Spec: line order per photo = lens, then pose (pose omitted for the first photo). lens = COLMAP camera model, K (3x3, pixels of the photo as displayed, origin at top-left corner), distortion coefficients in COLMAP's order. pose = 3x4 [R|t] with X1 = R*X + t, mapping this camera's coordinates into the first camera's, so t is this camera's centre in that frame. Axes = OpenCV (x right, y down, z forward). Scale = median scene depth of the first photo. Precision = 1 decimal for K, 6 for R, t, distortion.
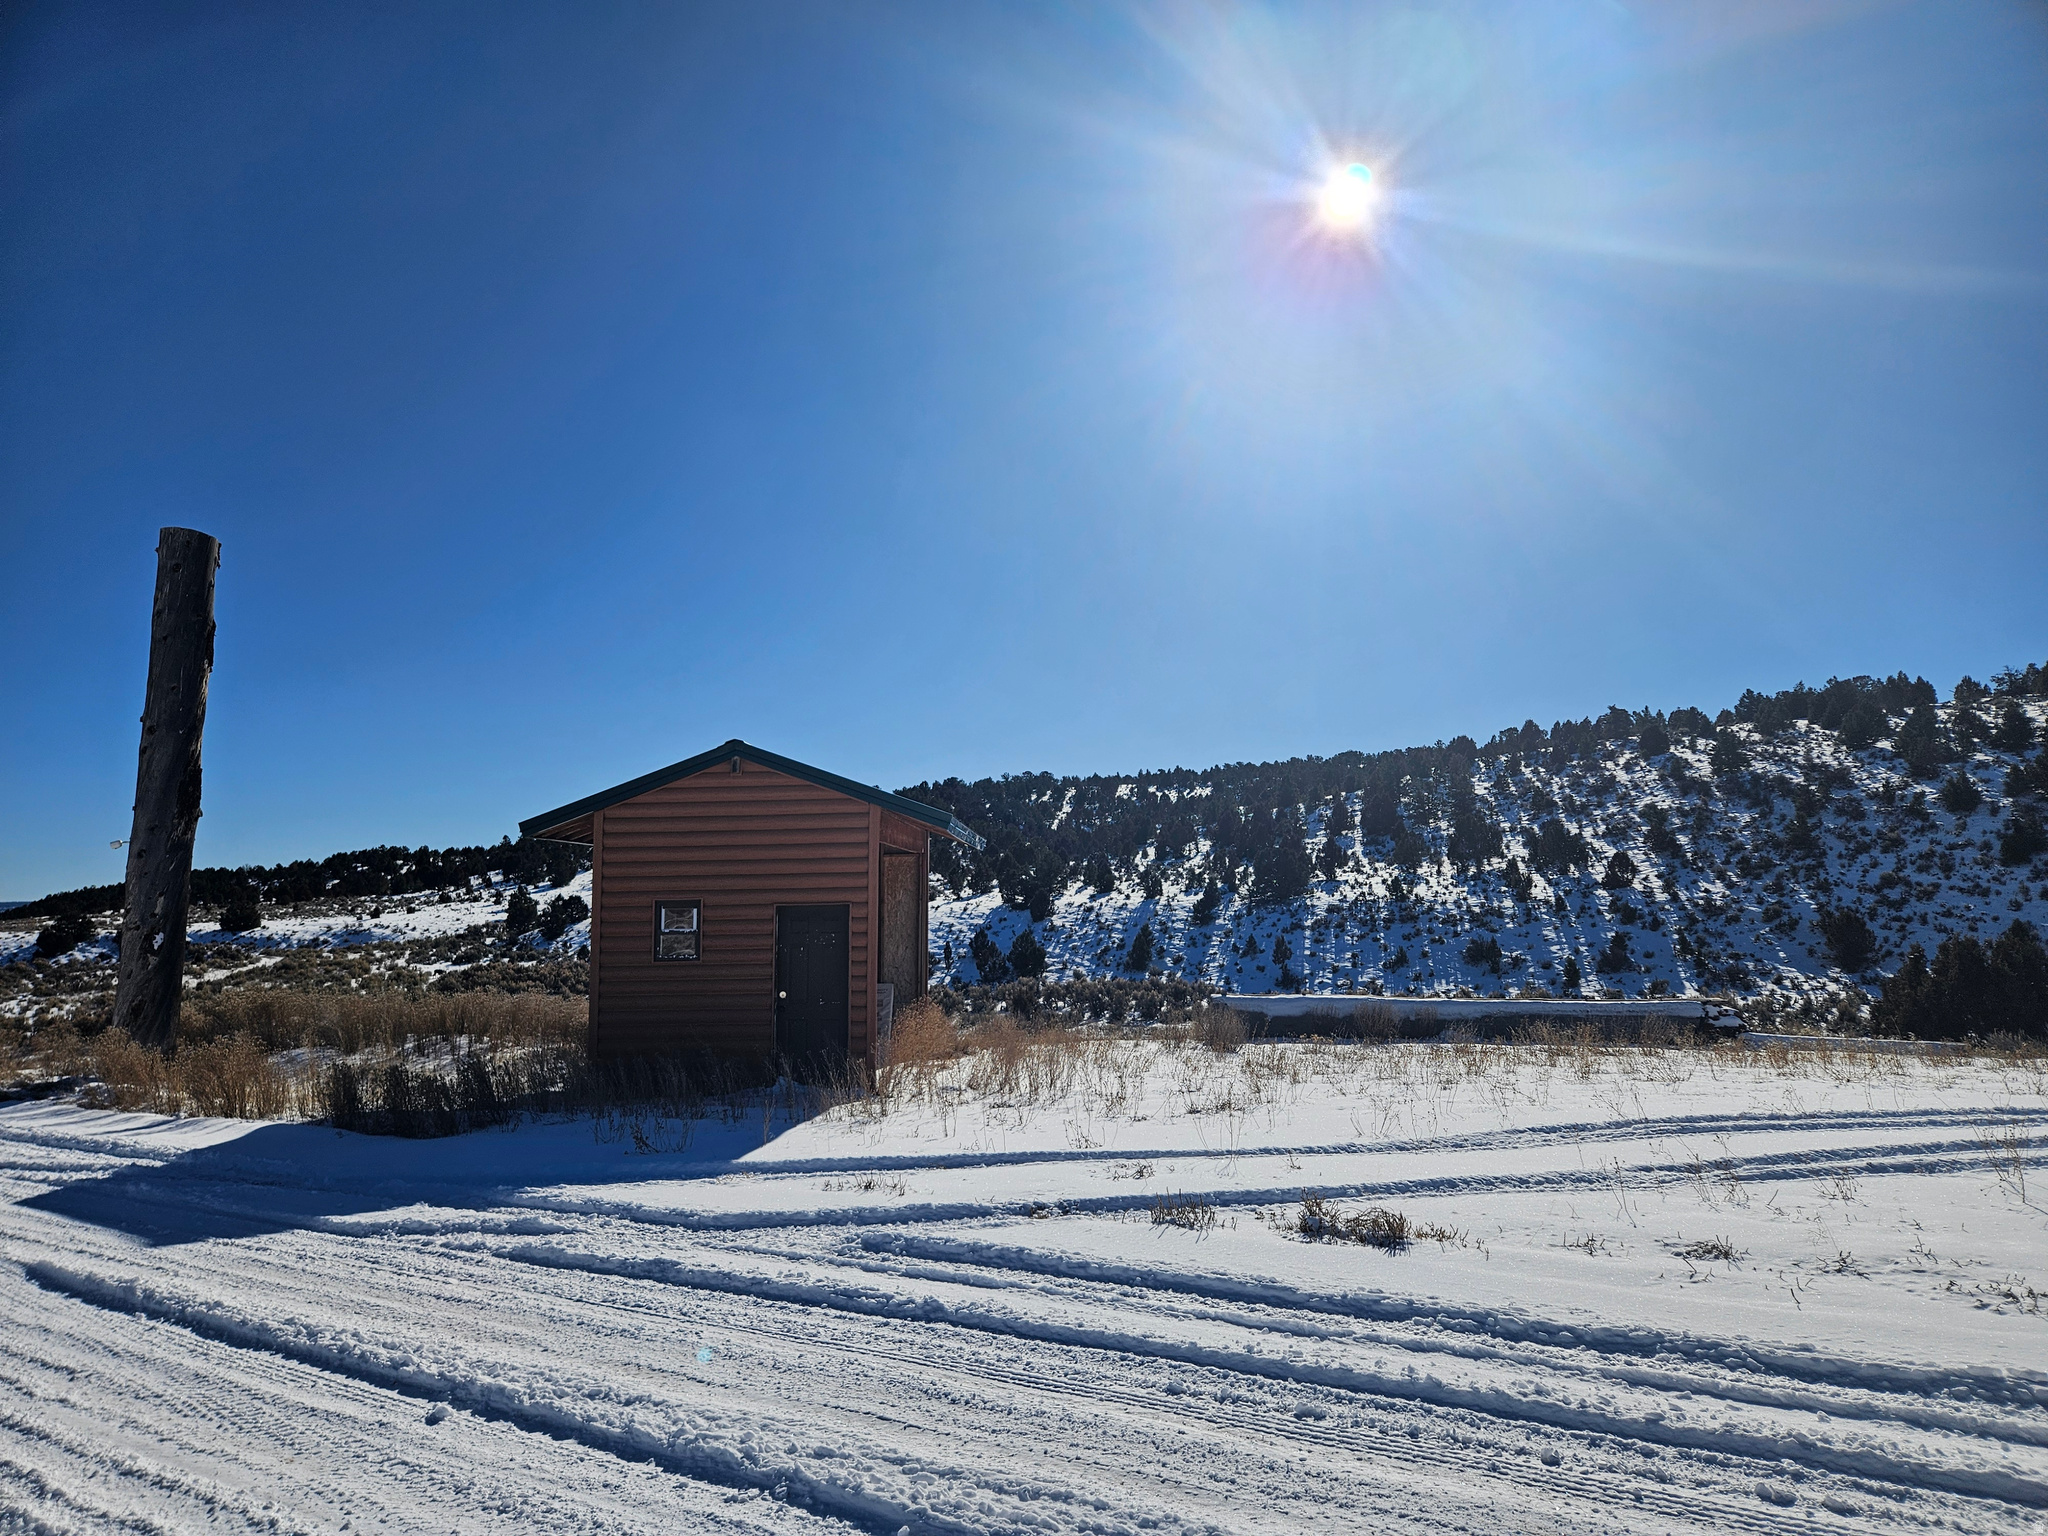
lens RADIAL K [[1361.0, 0, 1024.8], [0, 1361.0, 771.1], [0, 0, 1]] dist [0.080342, -0.061603]
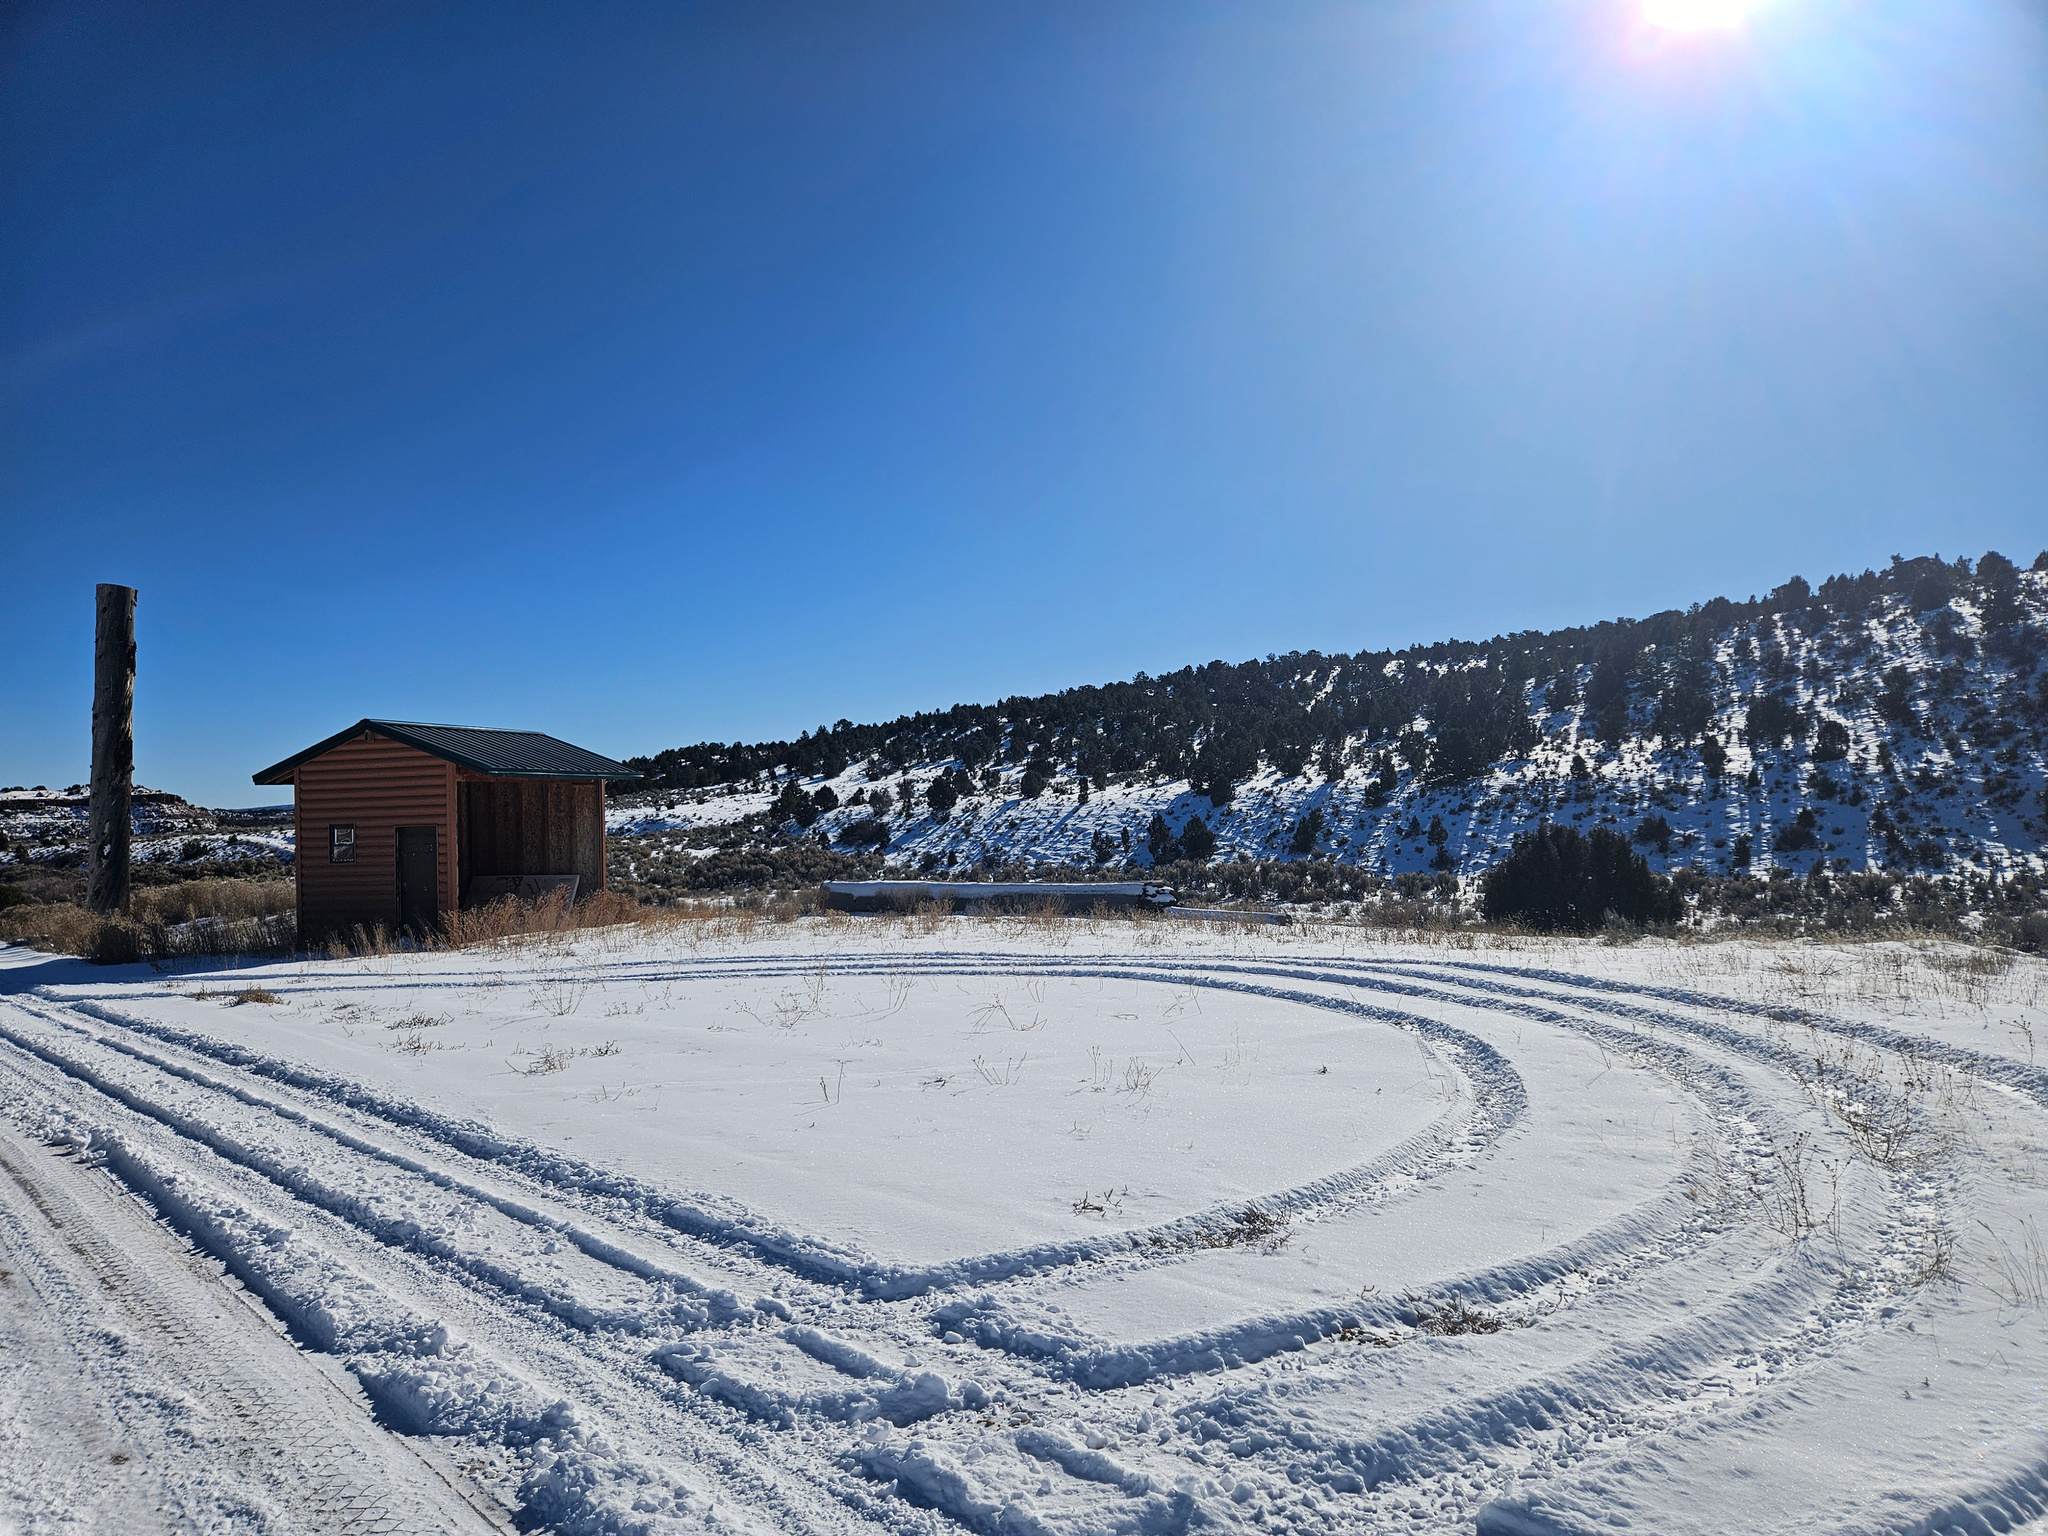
lens RADIAL K [[1361.0, 0, 1006.2], [0, 1361.0, 772.4], [0, 0, 1]] dist [0.080342, -0.061603]
pose [[0.972072, -0.021483, -0.233699, 0.101549], [0.041720, 0.995759, 0.081999, -0.007267], [0.230946, -0.089459, 0.968845, -0.040011]]
